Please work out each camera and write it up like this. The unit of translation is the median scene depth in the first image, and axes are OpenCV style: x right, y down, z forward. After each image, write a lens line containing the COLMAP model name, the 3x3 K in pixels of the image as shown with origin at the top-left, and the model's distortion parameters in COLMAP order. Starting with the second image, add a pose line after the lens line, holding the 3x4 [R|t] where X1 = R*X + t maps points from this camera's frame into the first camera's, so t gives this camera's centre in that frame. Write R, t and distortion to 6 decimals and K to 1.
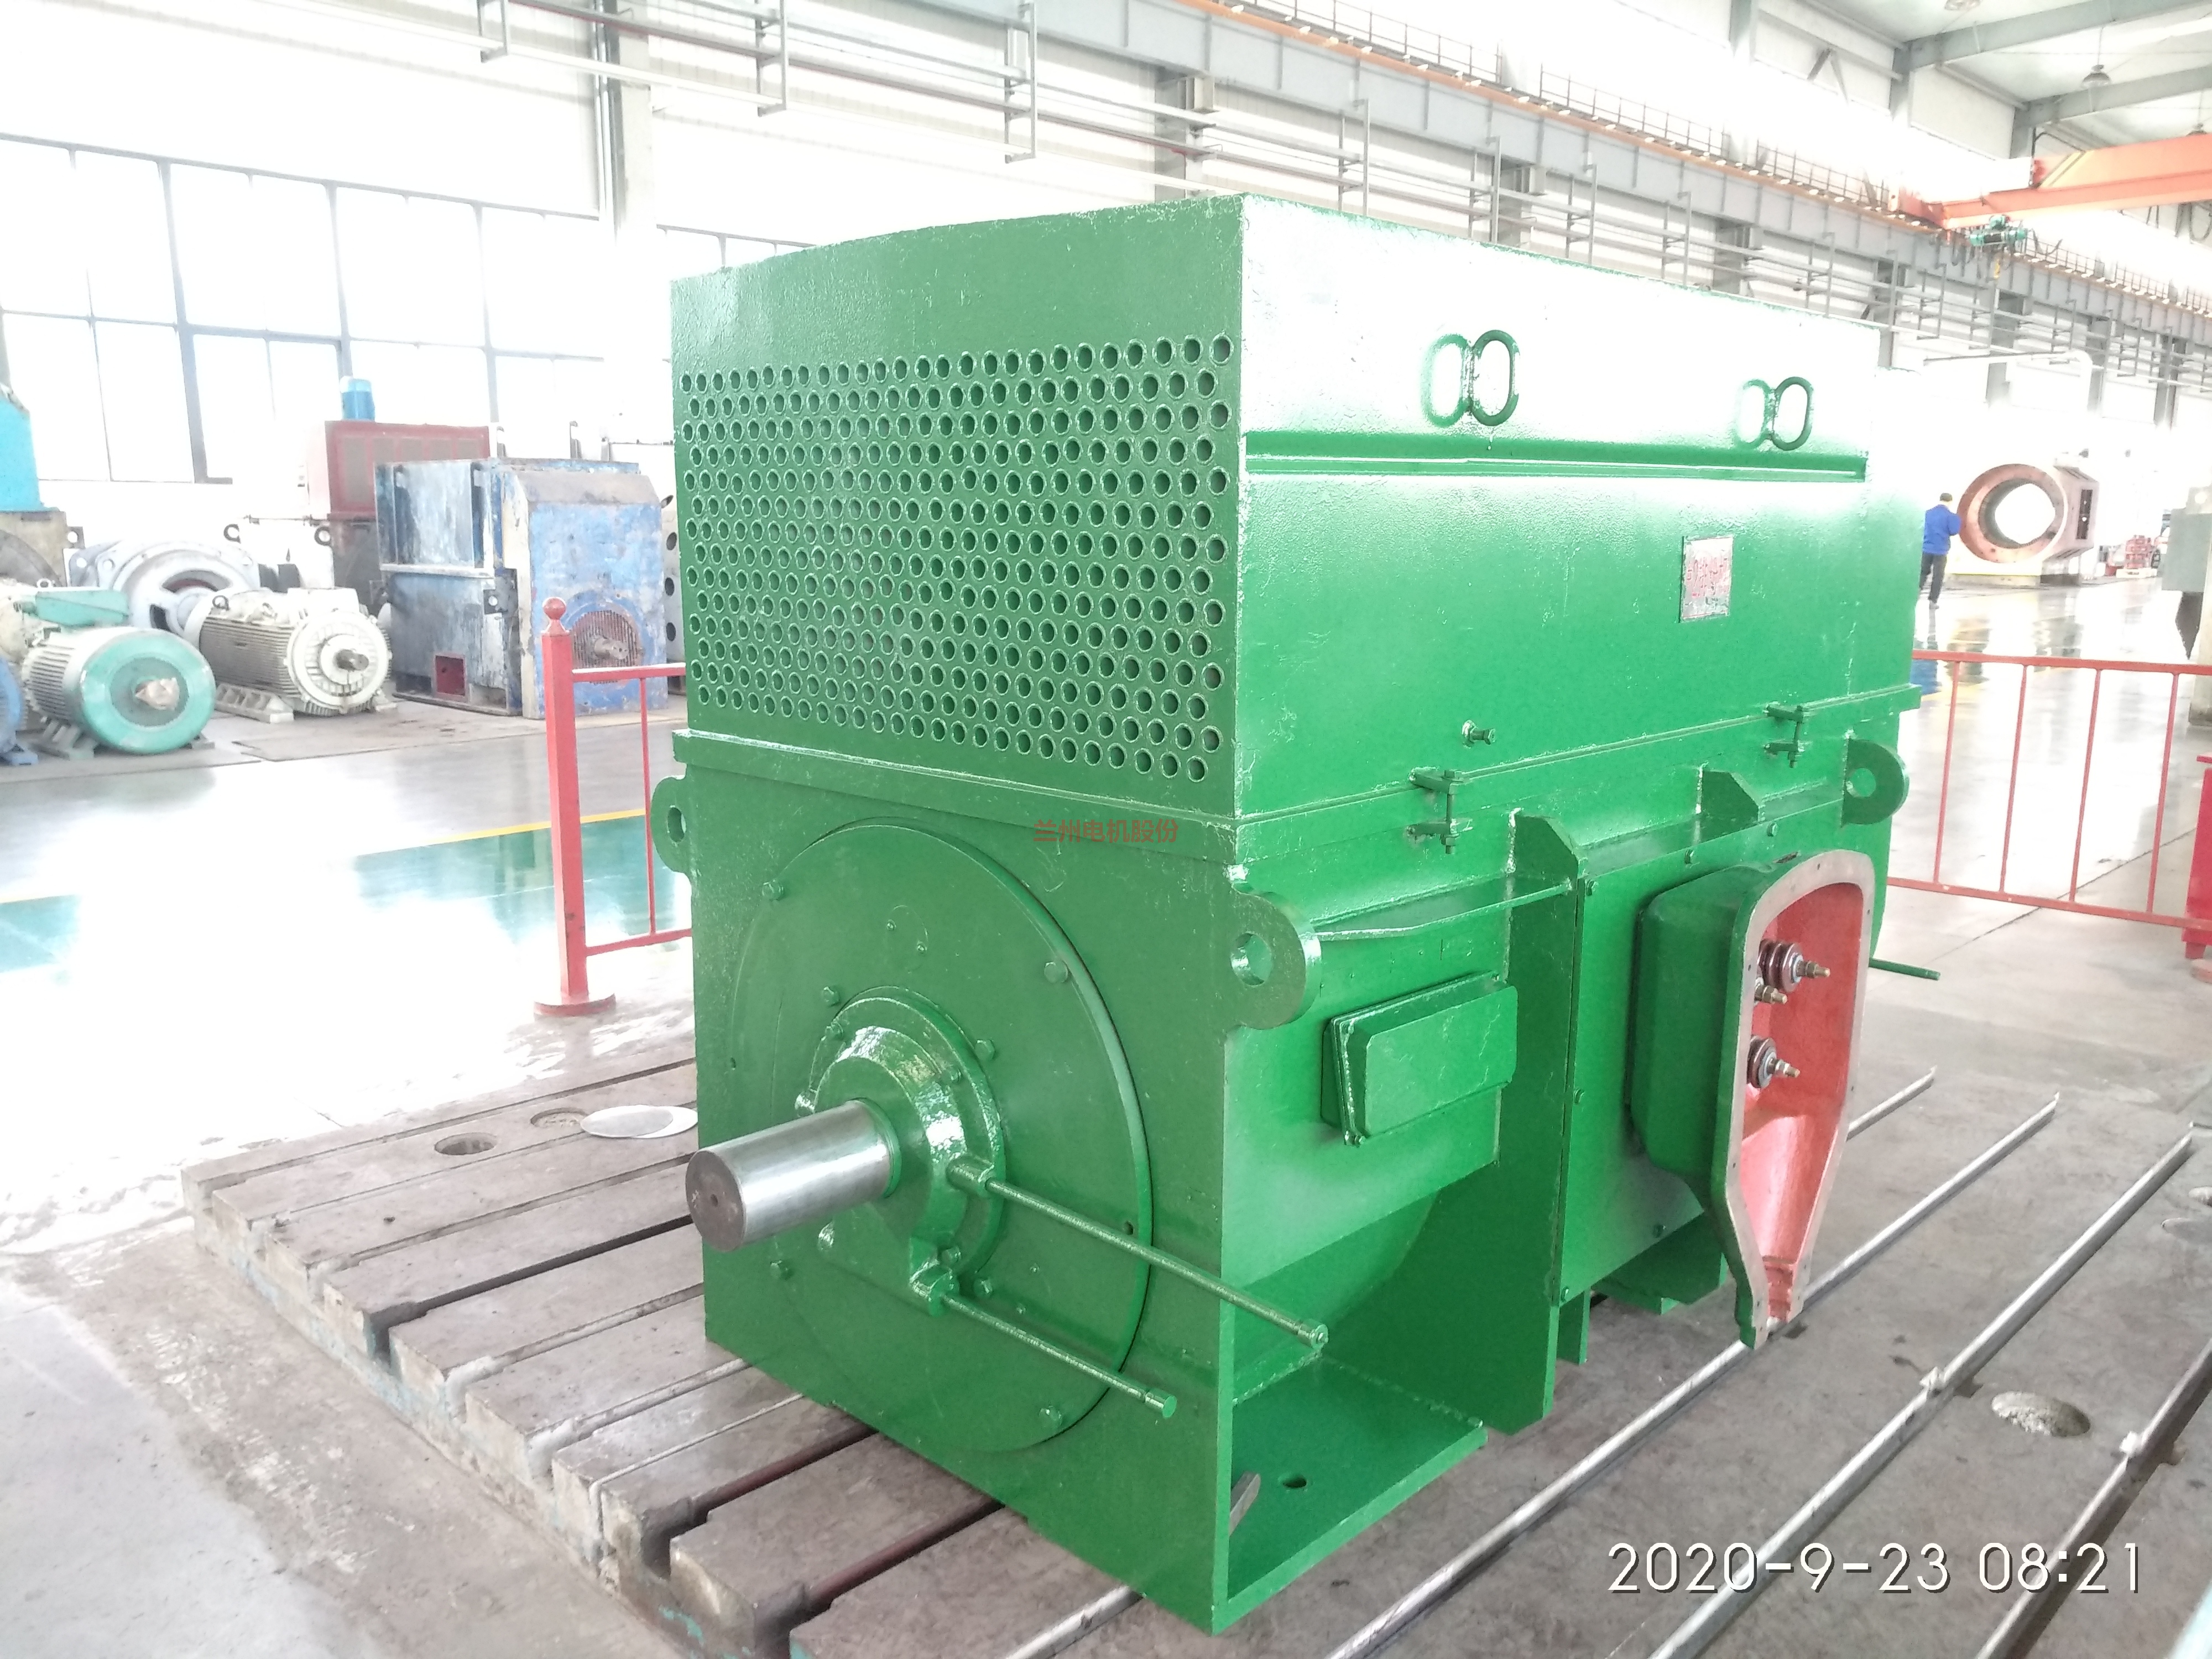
lens RADIAL K [[1657.1, 0, 1109.2], [0, 1657.1, 828.4], [0, 0, 1]] dist [0.009283, 0.000017]
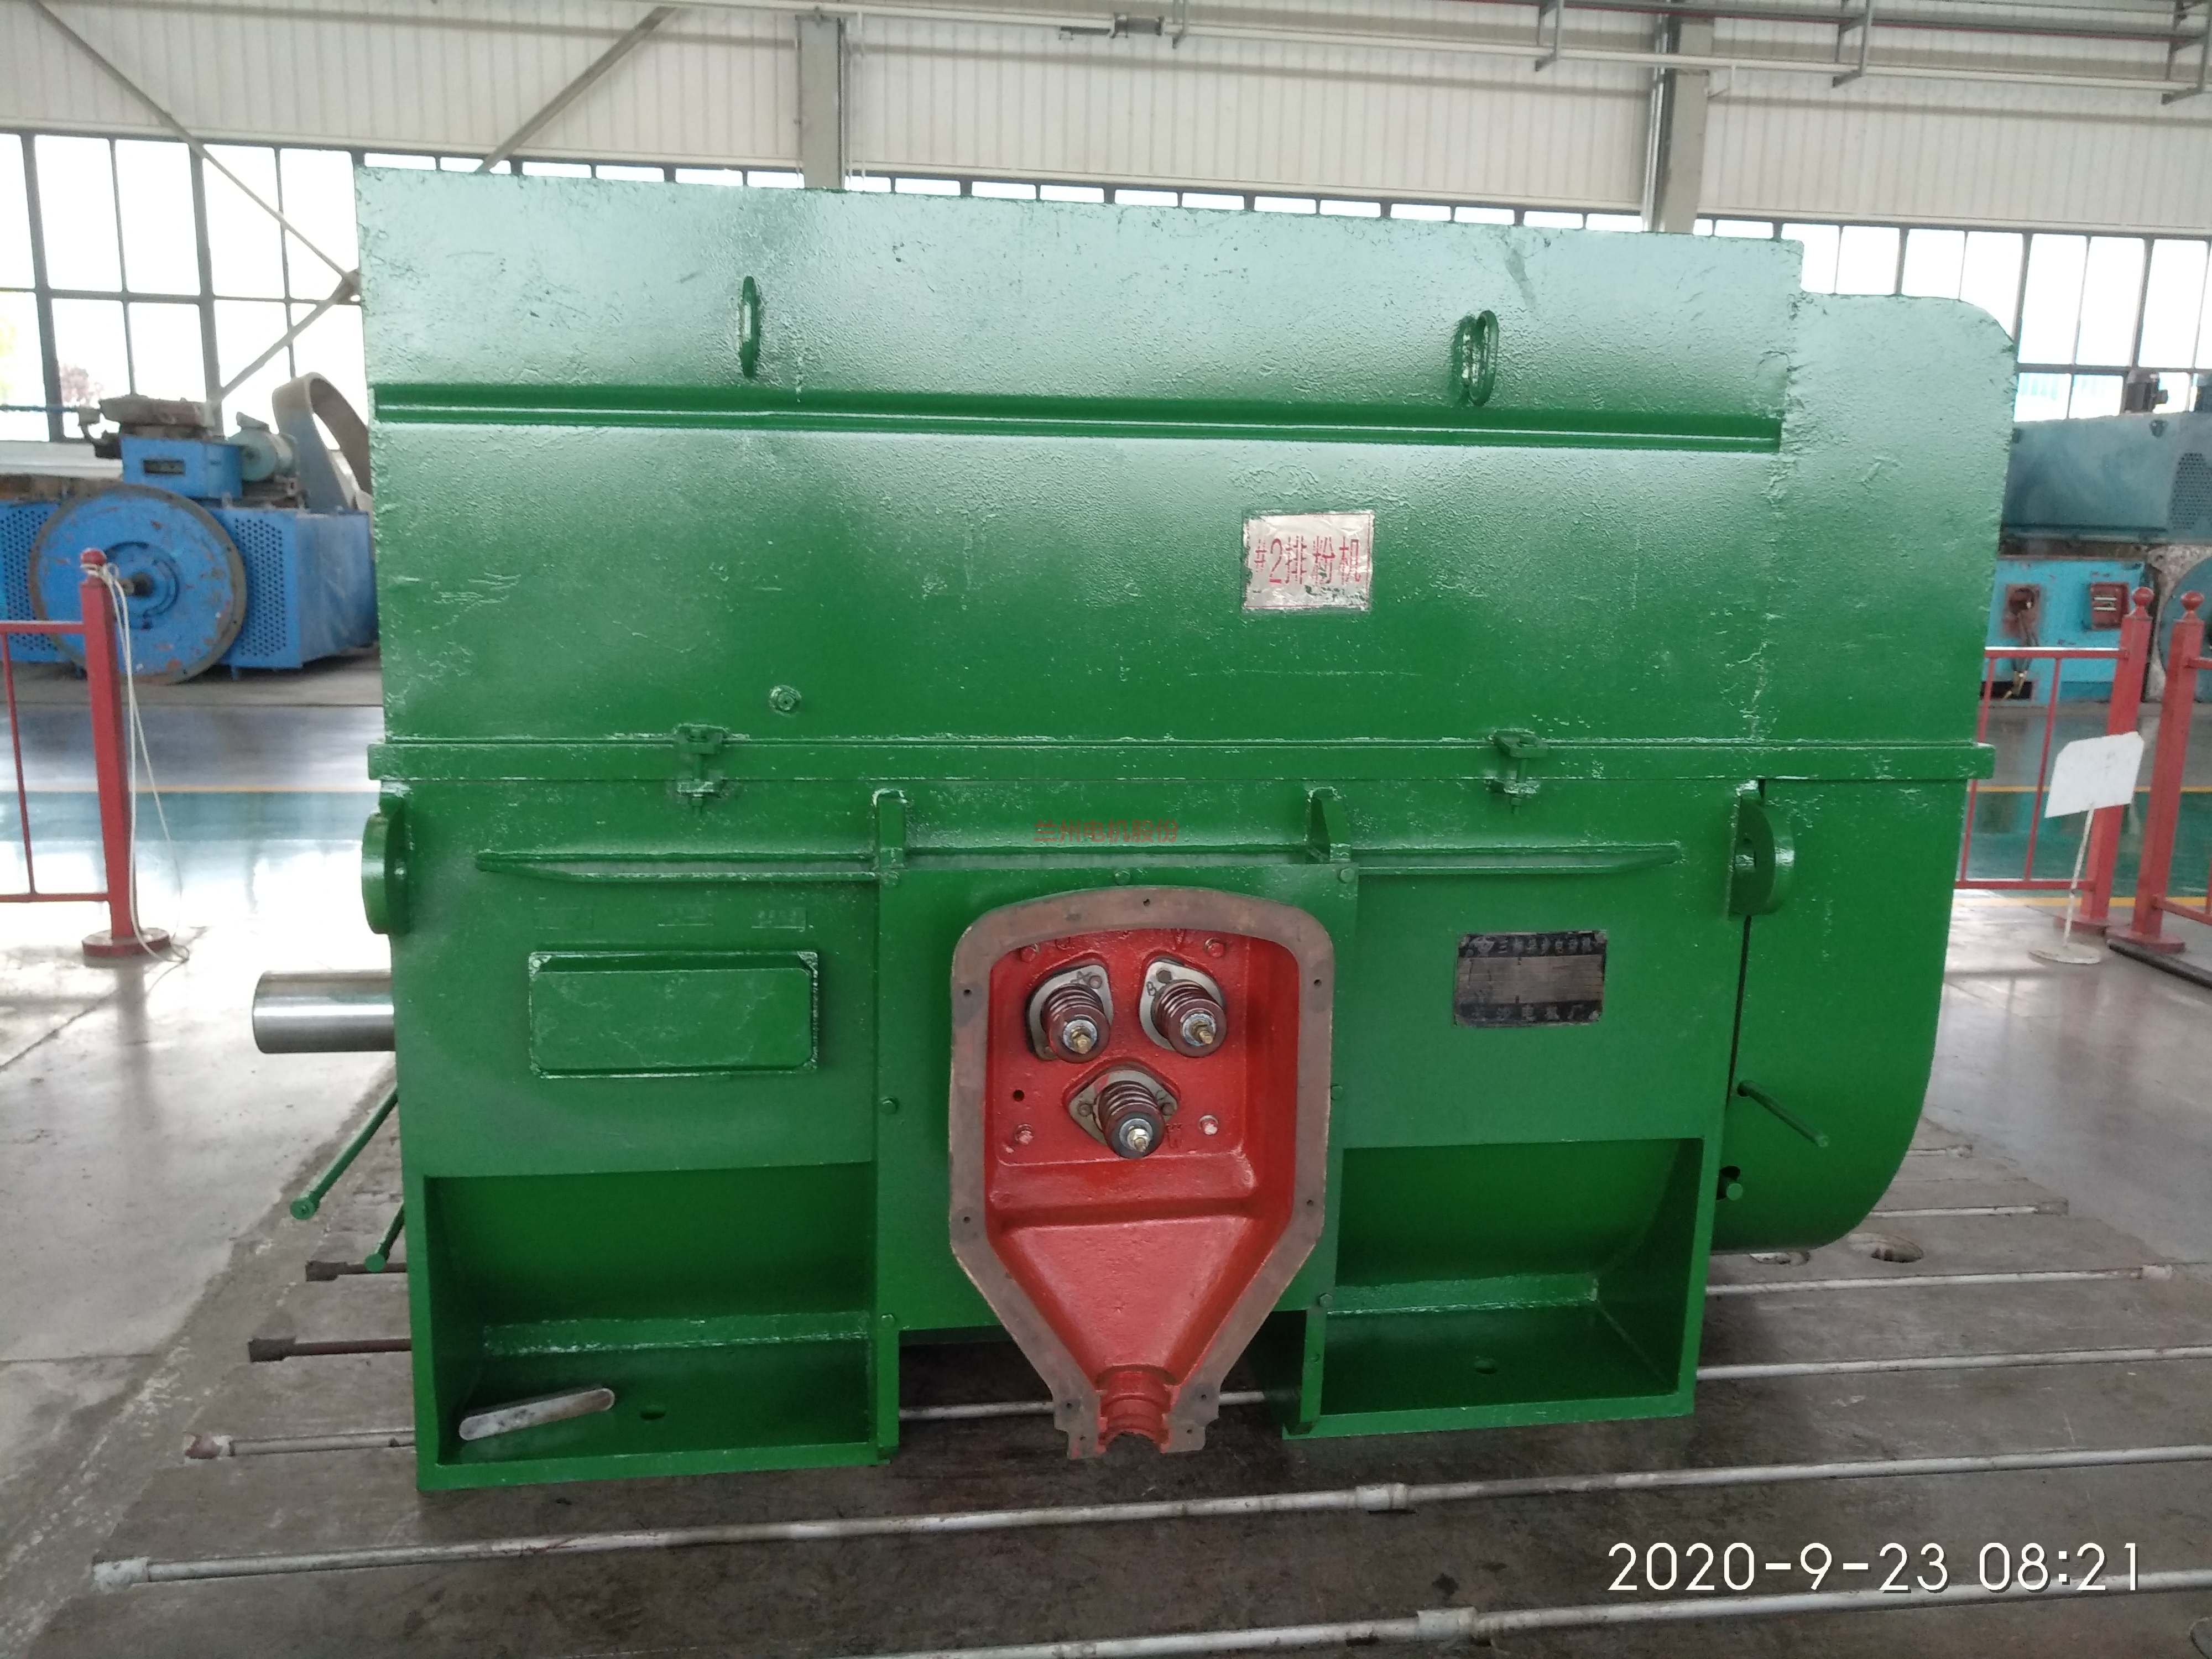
lens RADIAL K [[1657.1, 0, 1098.4], [0, 1657.1, 841.4], [0, 0, 1]] dist [0.009283, 0.000017]
pose [[0.795136, 0.137987, -0.590524, 0.758353], [-0.134111, 0.989670, 0.050675, -0.039746], [0.591416, 0.038902, 0.805428, 0.272330]]
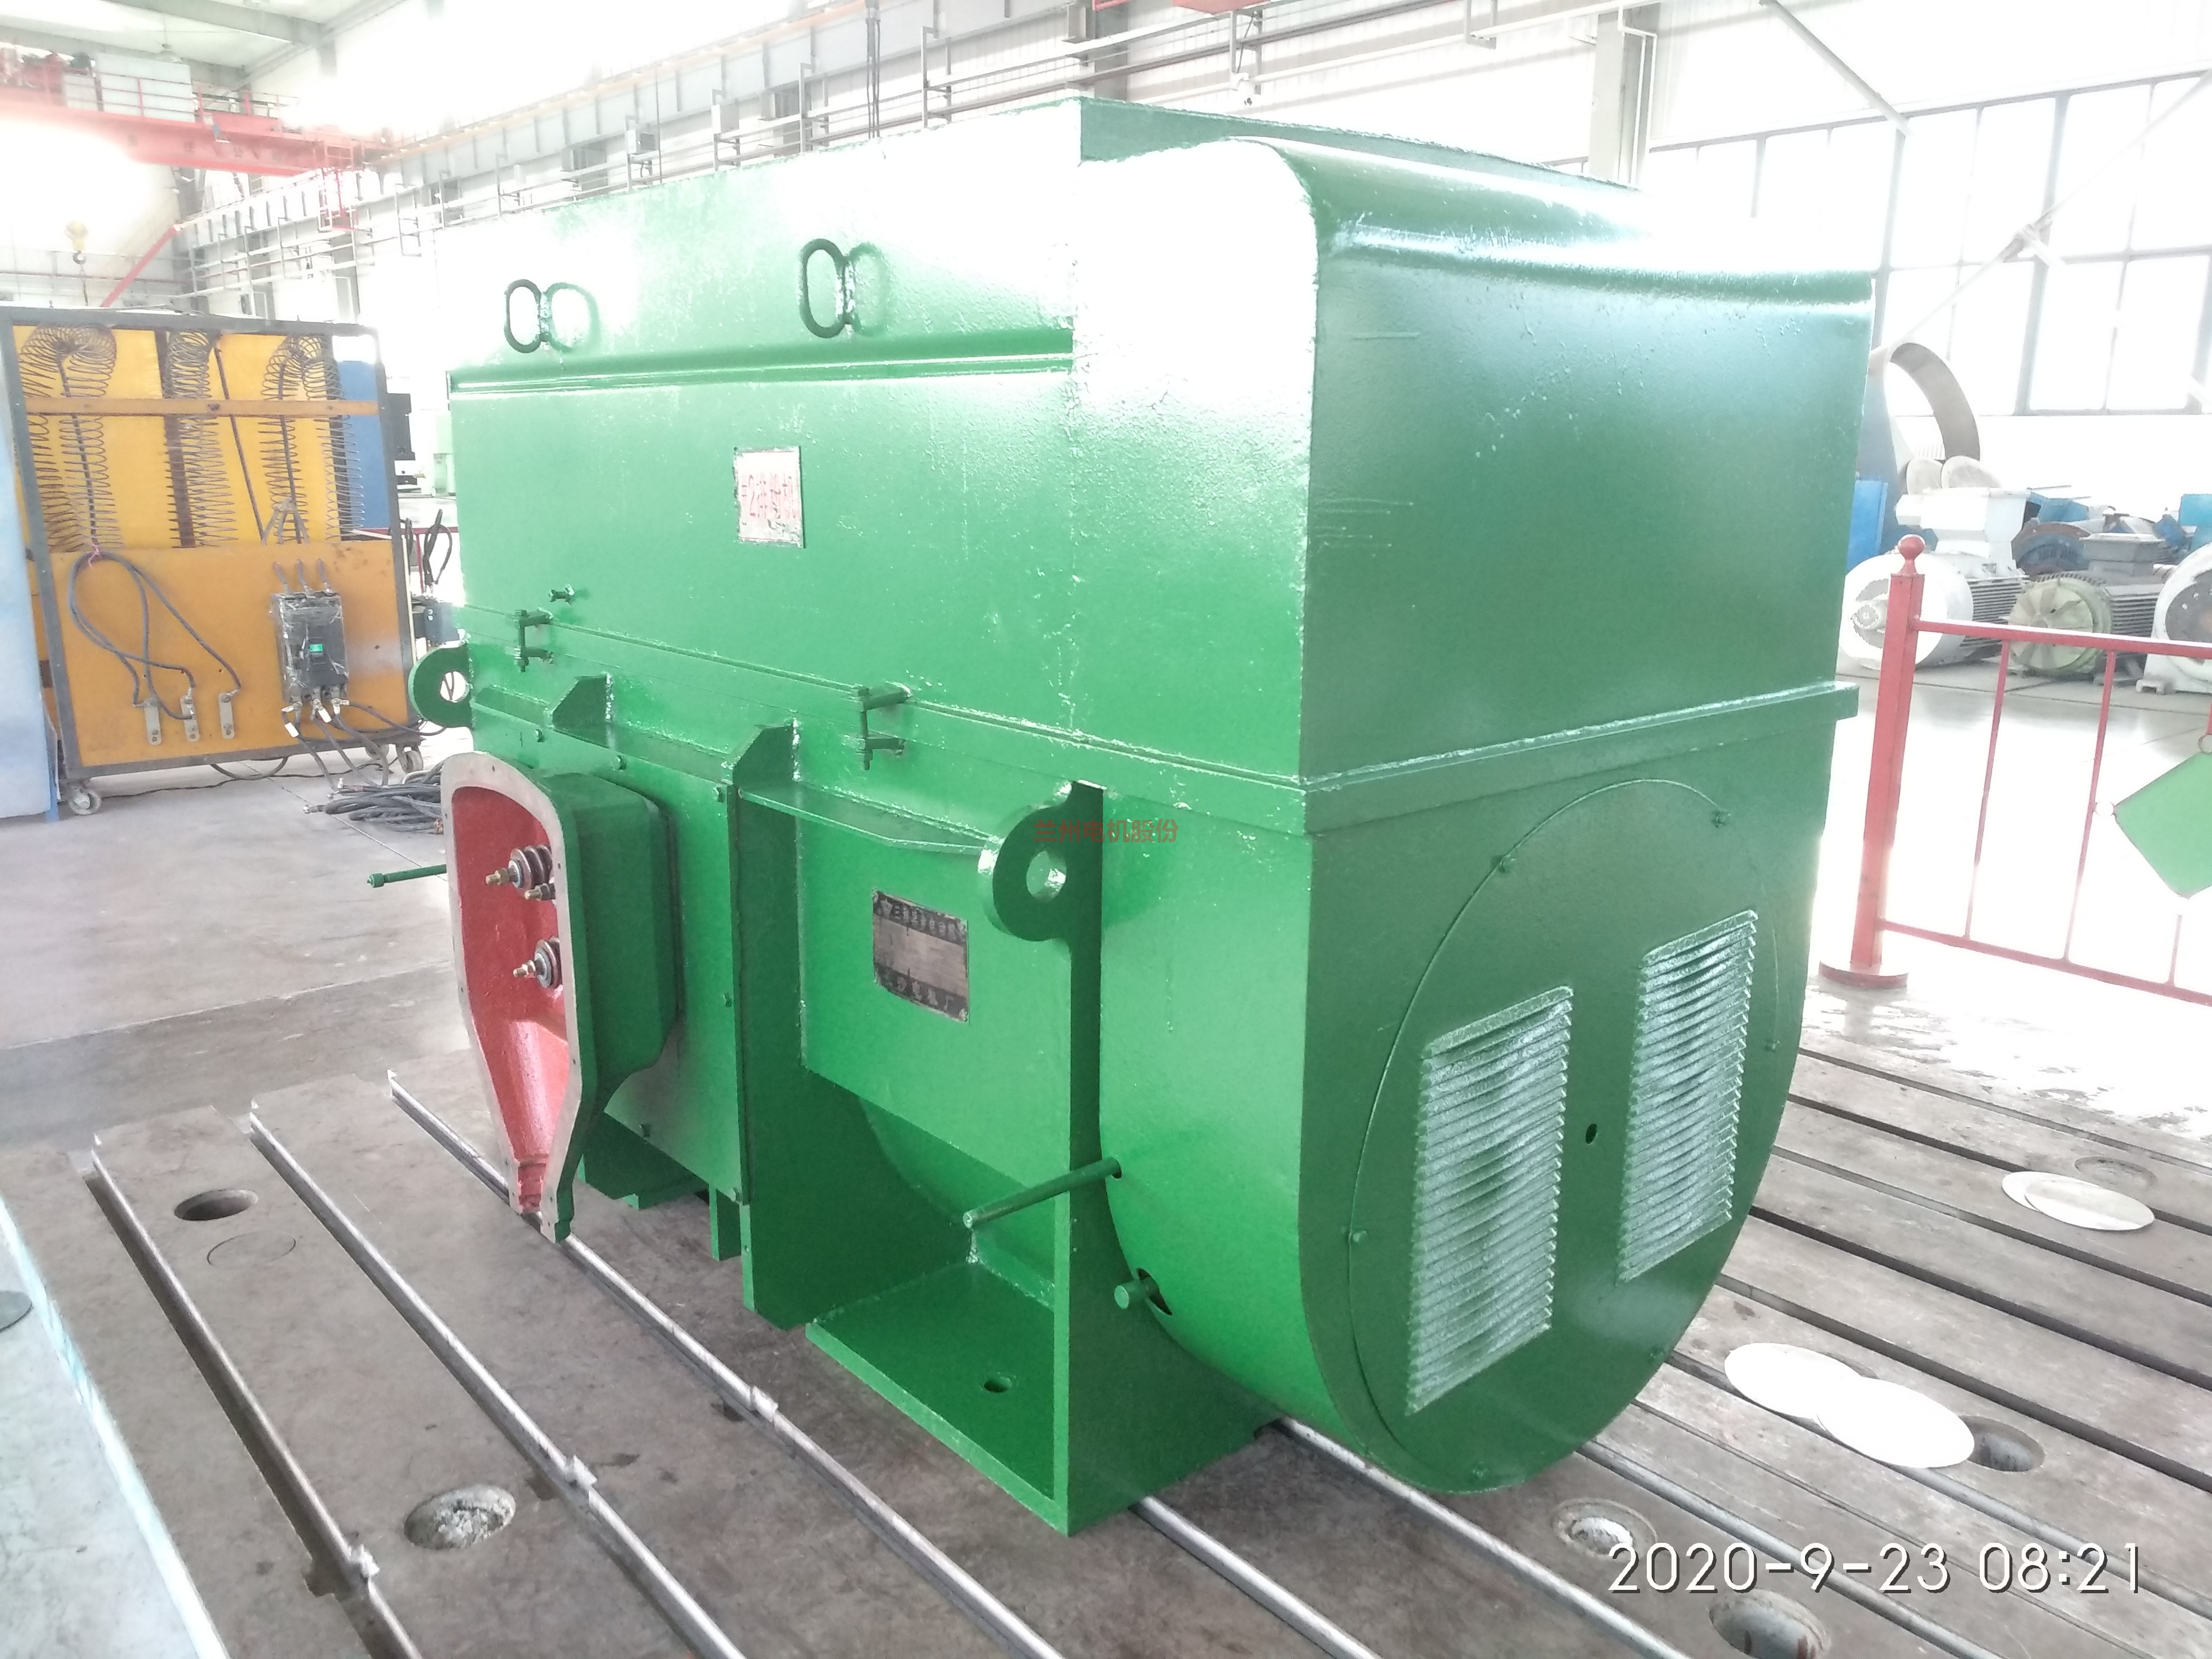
lens RADIAL K [[1657.1, 0, 1102.6], [0, 1657.1, 821.2], [0, 0, 1]] dist [0.009283, 0.000017]
pose [[-0.070458, 0.222397, -0.972407, 1.191418], [-0.198585, 0.952189, 0.232162, -0.218507], [0.977548, 0.209464, -0.022925, 1.188029]]
